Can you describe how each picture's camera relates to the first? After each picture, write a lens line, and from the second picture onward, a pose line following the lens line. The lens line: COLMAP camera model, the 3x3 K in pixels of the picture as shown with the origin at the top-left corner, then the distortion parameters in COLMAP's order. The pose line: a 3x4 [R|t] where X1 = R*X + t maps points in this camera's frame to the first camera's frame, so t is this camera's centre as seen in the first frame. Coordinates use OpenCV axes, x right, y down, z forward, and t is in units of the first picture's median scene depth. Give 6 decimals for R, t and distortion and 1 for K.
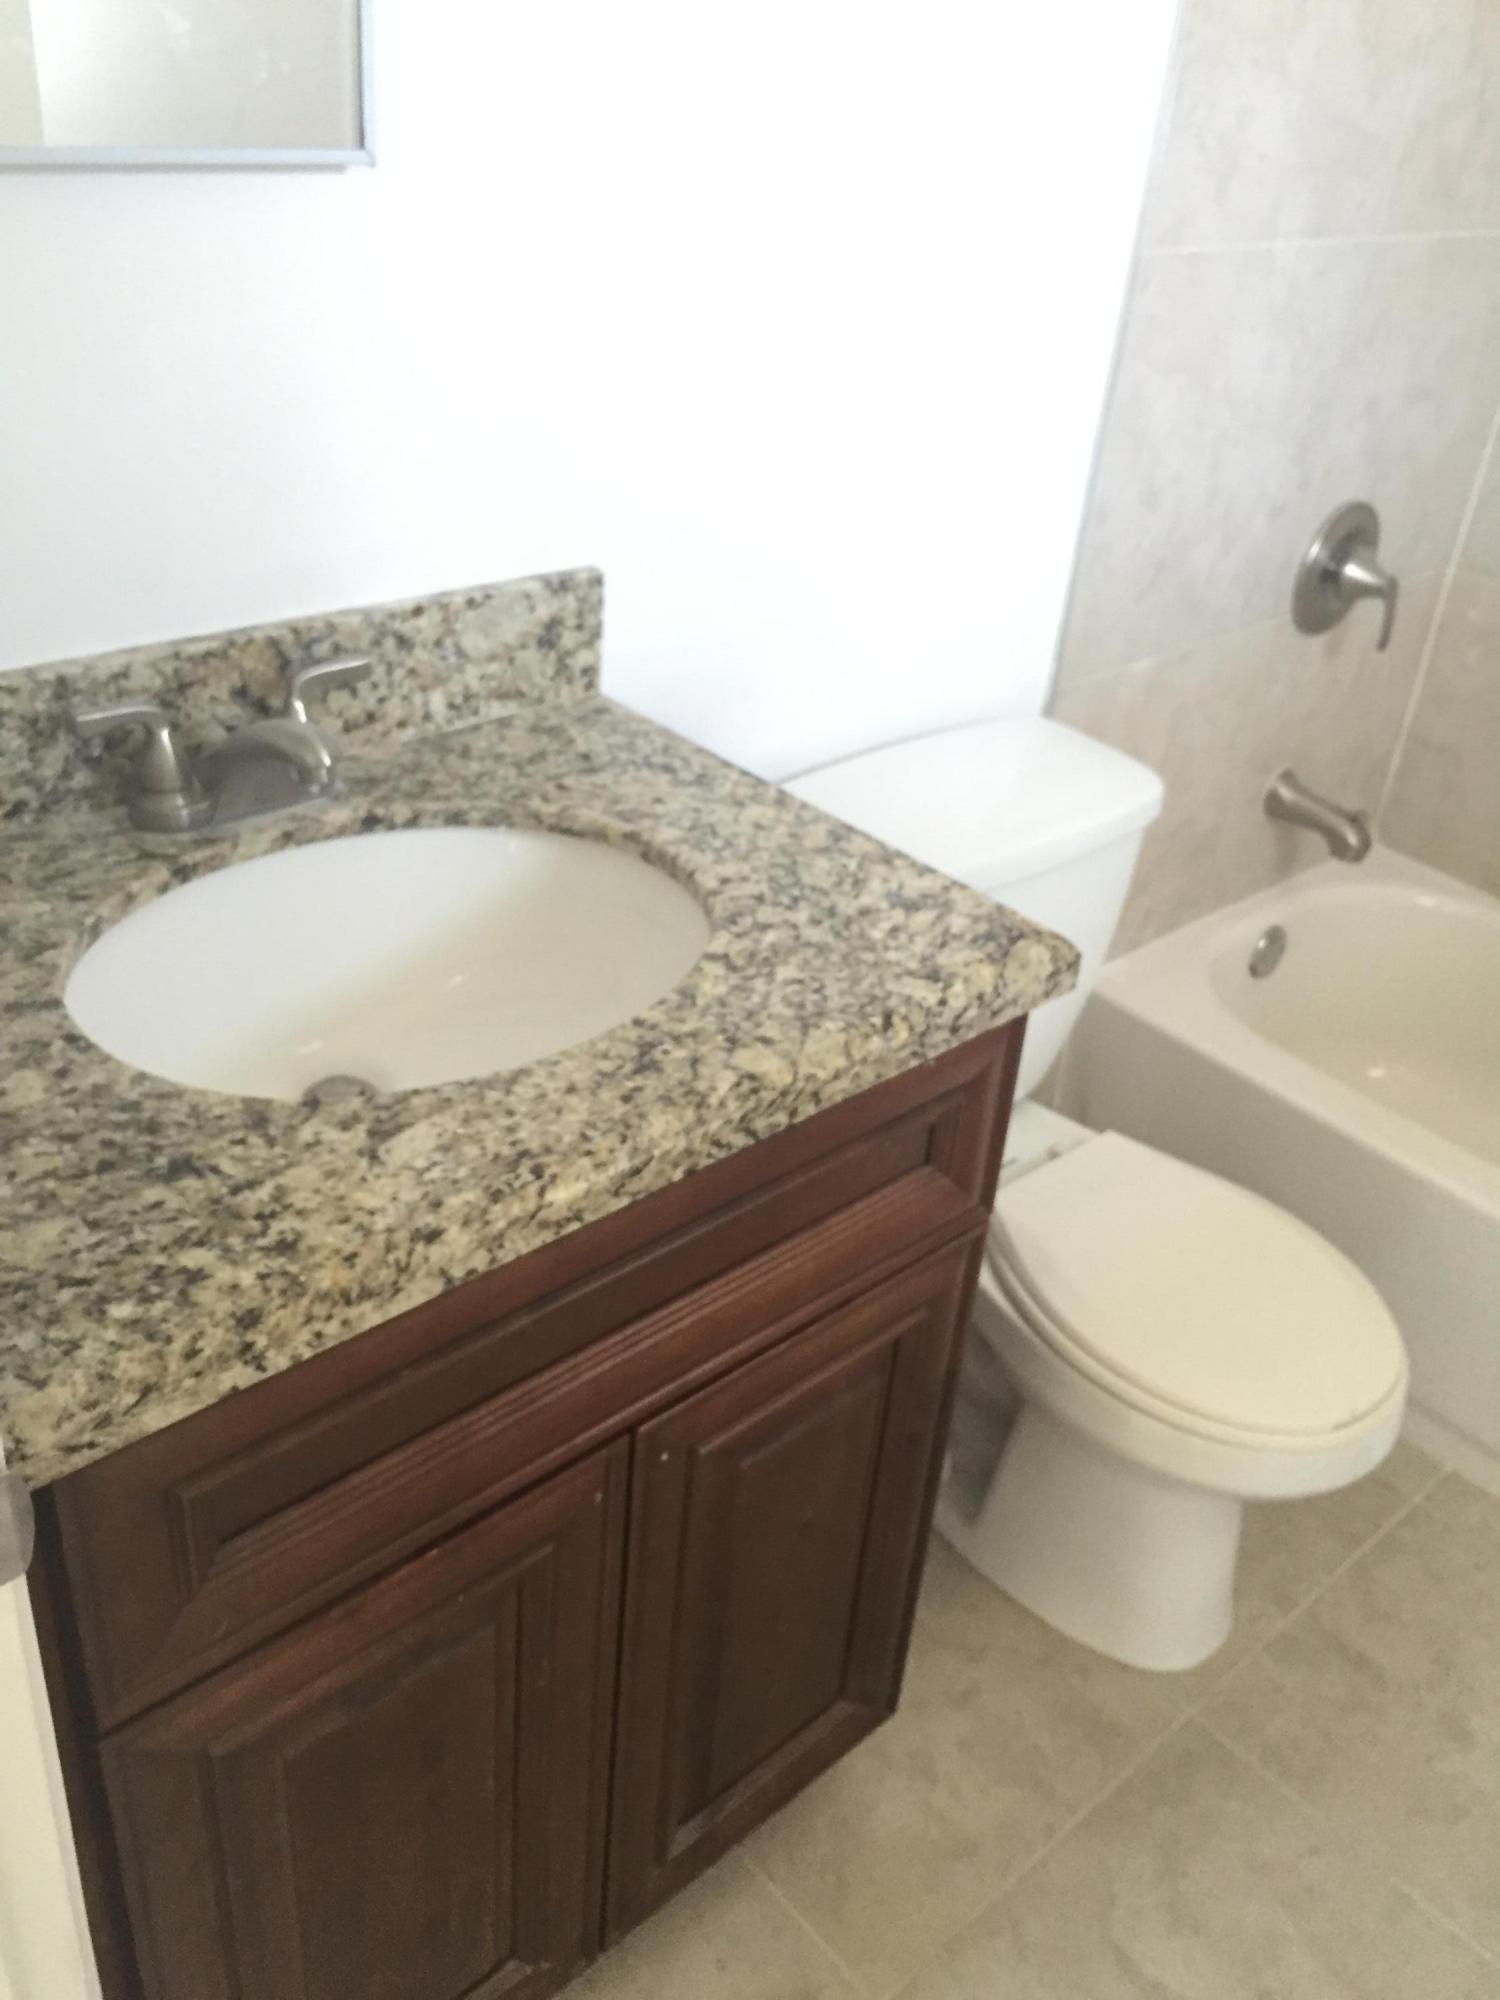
lens RADIAL K [[1705.3, 0, 750.0], [0, 1705.3, 1000.0], [0, 0, 1]] dist [0.054991, -0.090935]
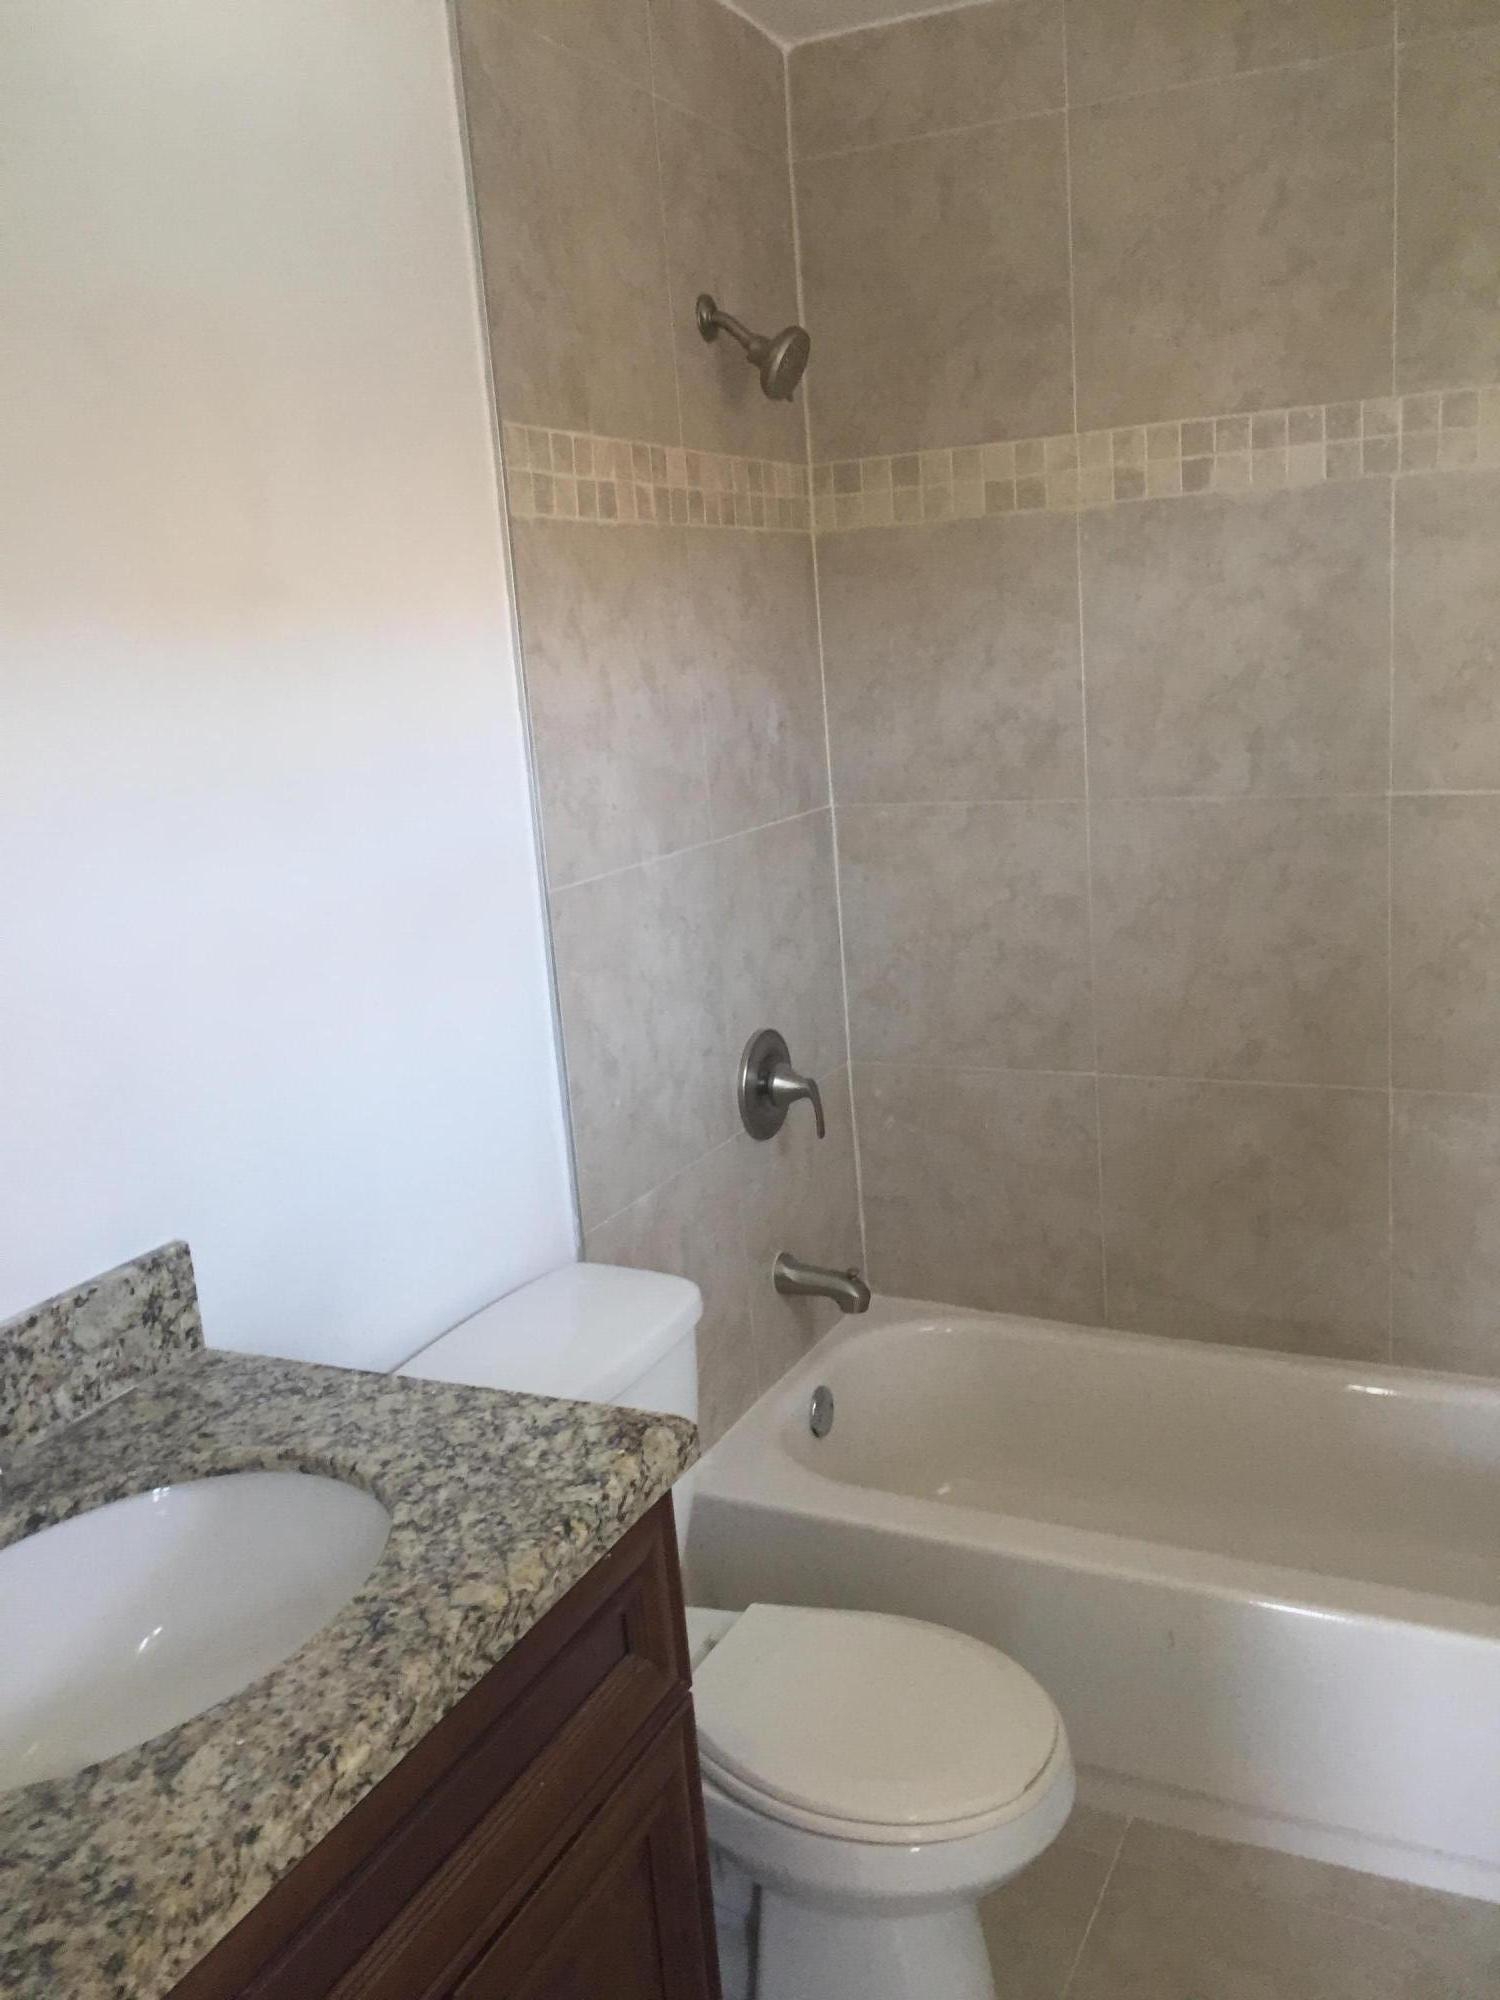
lens RADIAL K [[1669.7, 0, 750.0], [0, 1669.7, 1000.0], [0, 0, 1]] dist [0.108463, -0.117553]
pose [[0.916739, -0.227691, 0.328248, -0.093095], [0.324156, 0.904201, -0.278107, 0.043820], [-0.233479, 0.361355, 0.902724, -0.188803]]
